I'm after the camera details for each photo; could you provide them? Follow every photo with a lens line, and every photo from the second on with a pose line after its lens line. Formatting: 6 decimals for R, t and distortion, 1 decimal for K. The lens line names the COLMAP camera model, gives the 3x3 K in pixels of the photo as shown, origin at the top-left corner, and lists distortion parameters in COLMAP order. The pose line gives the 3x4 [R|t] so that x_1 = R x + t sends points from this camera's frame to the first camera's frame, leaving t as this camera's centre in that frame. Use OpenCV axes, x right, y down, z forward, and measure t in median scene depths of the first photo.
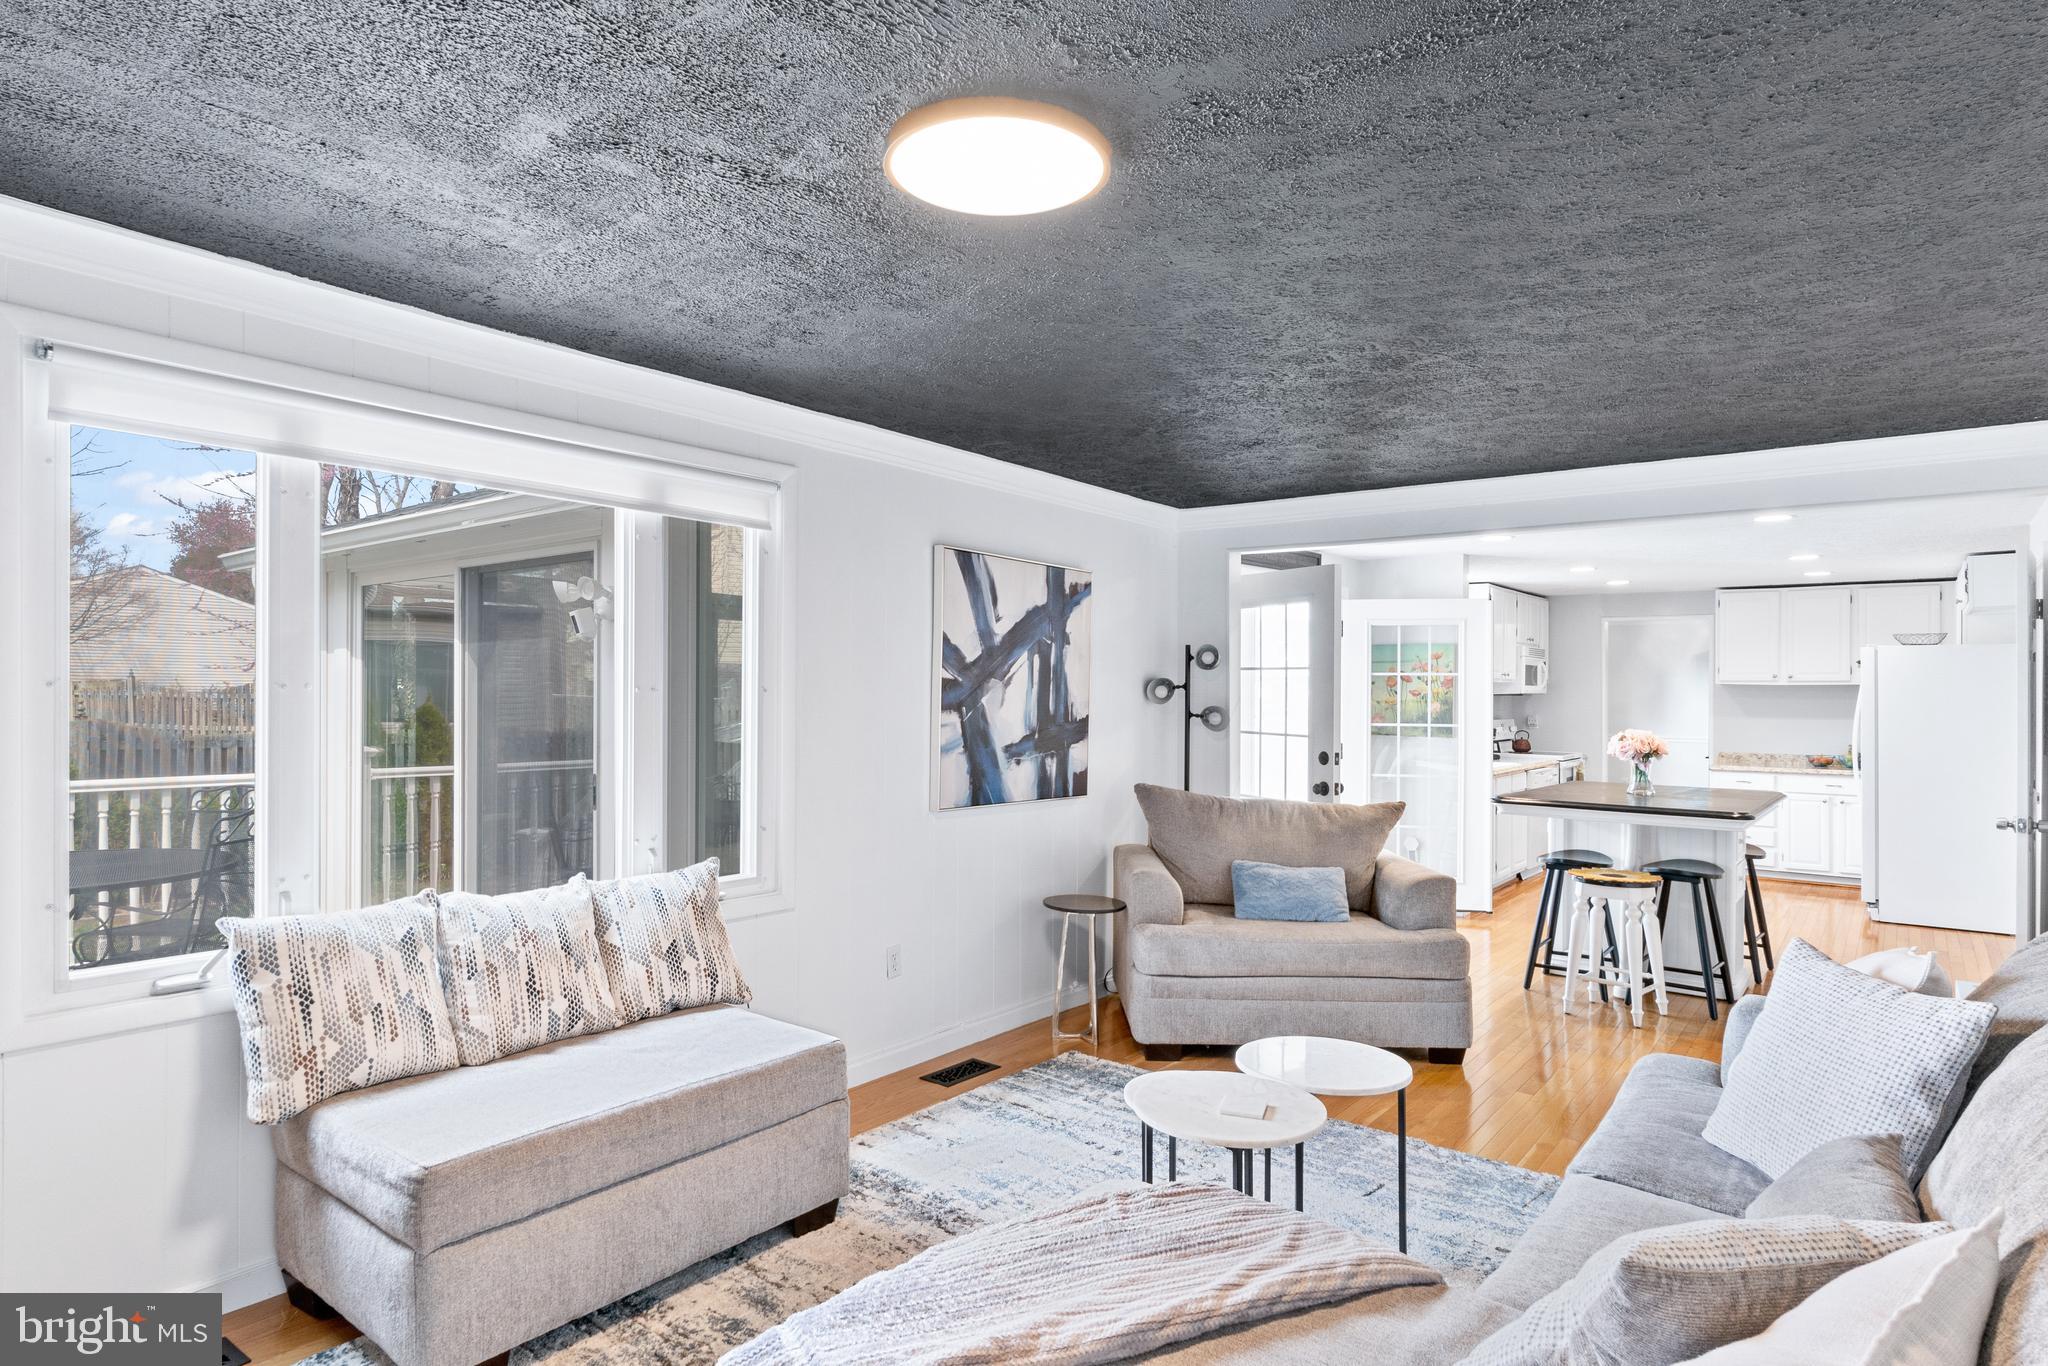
lens RADIAL K [[1133.4, 0, 1013.4], [0, 1133.4, 687.8], [0, 0, 1]] dist [-0.006280, -0.000972]
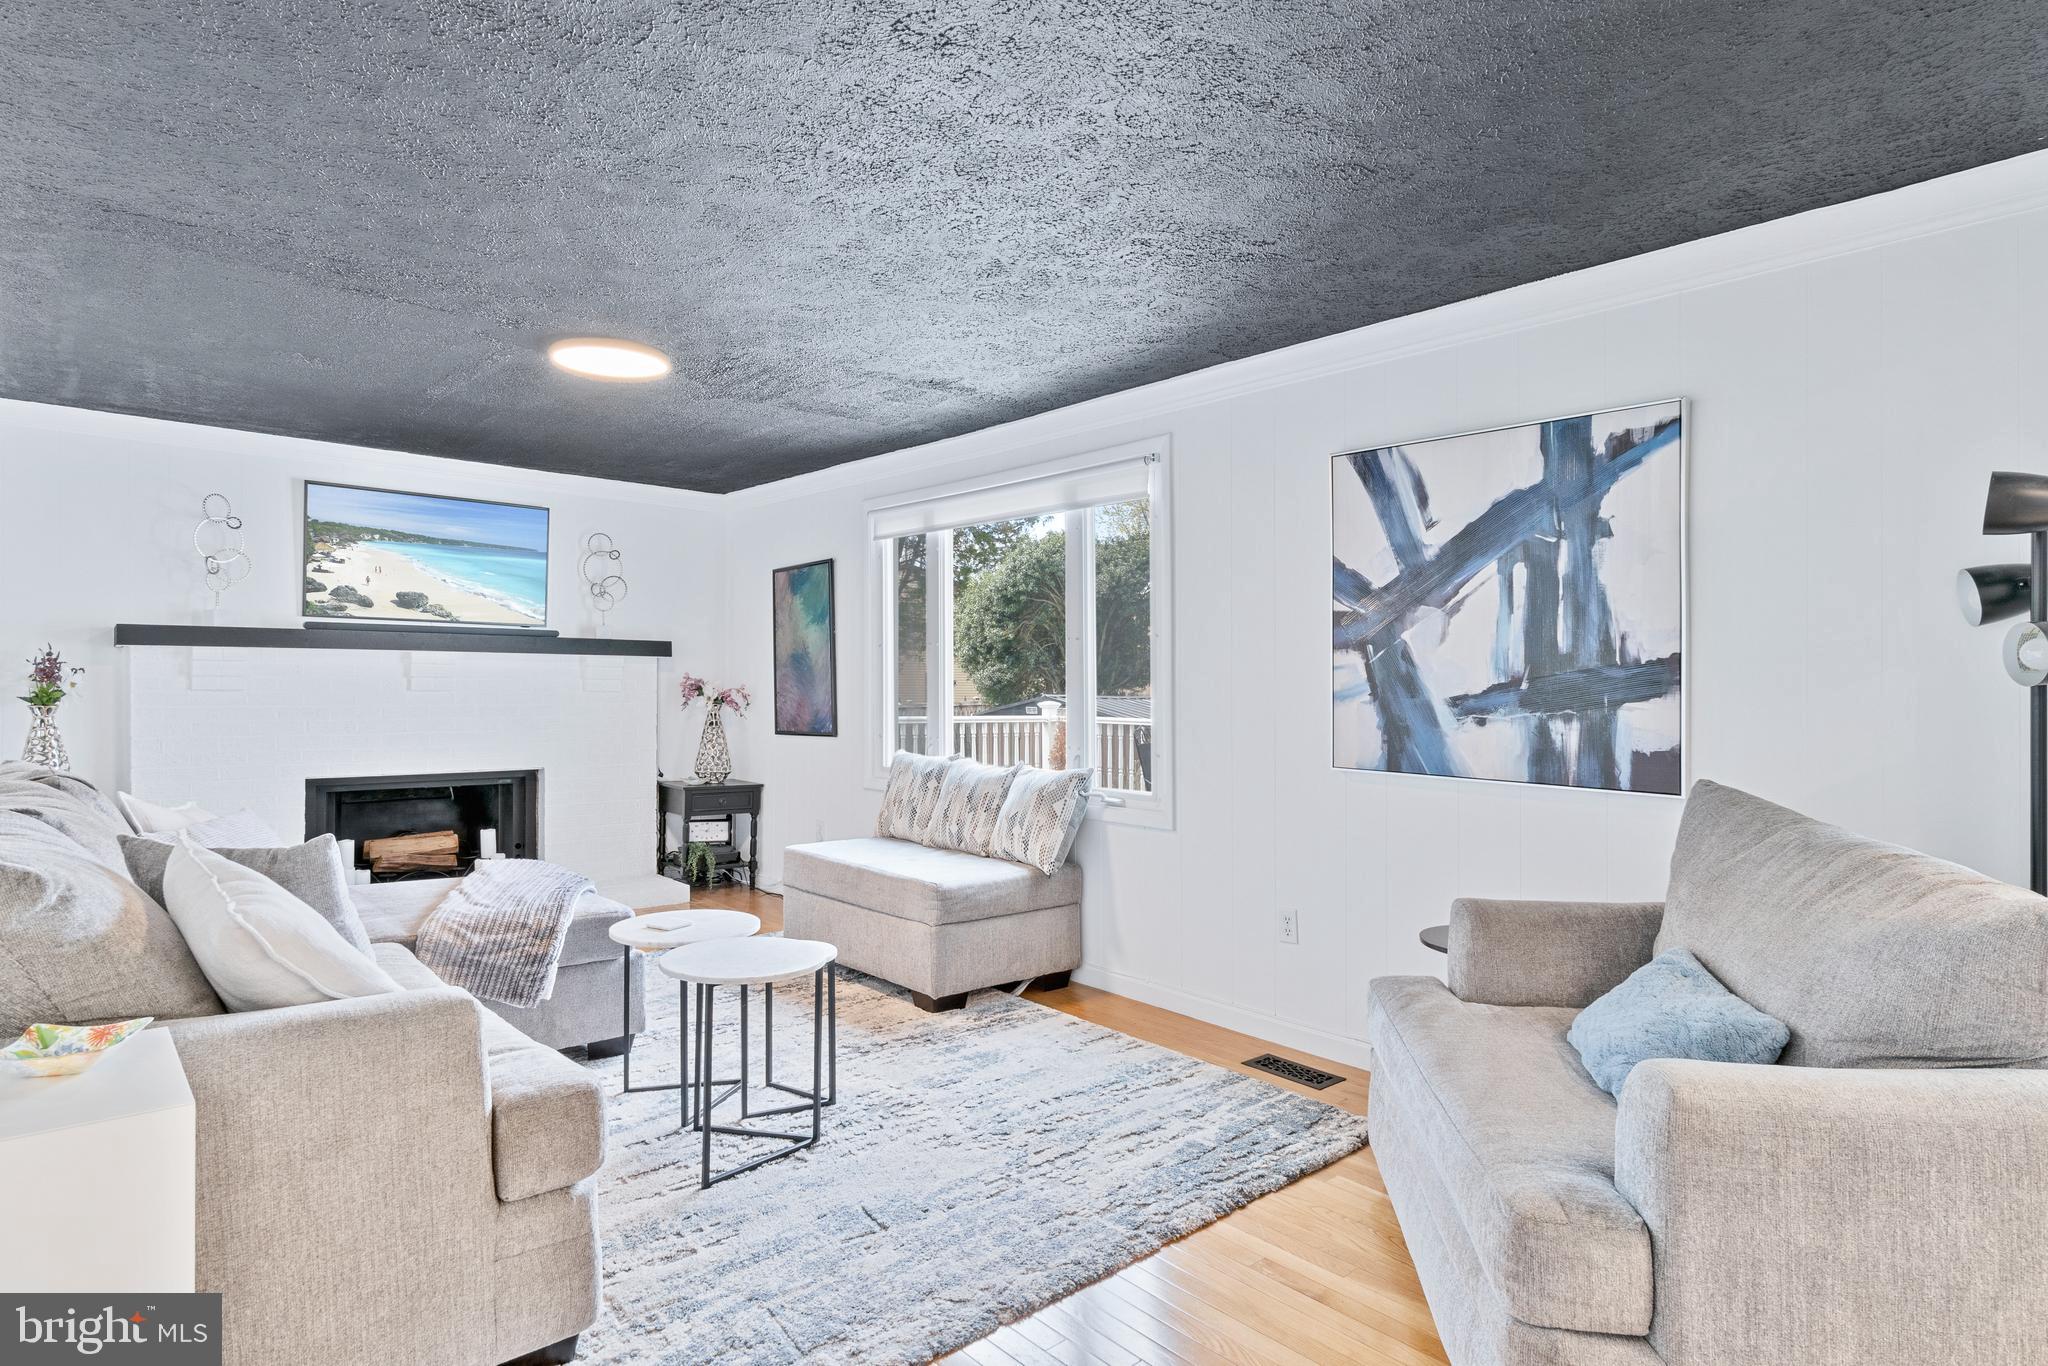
lens RADIAL K [[1124.4, 0, 1016.0], [0, 1124.4, 688.3], [0, 0, 1]] dist [0.000943, 0.000082]
pose [[-0.183102, 0.005583, -0.983078, 0.755500], [0.006276, 0.999970, 0.004509, 0.040958], [0.983074, -0.005344, -0.183131, 0.864937]]
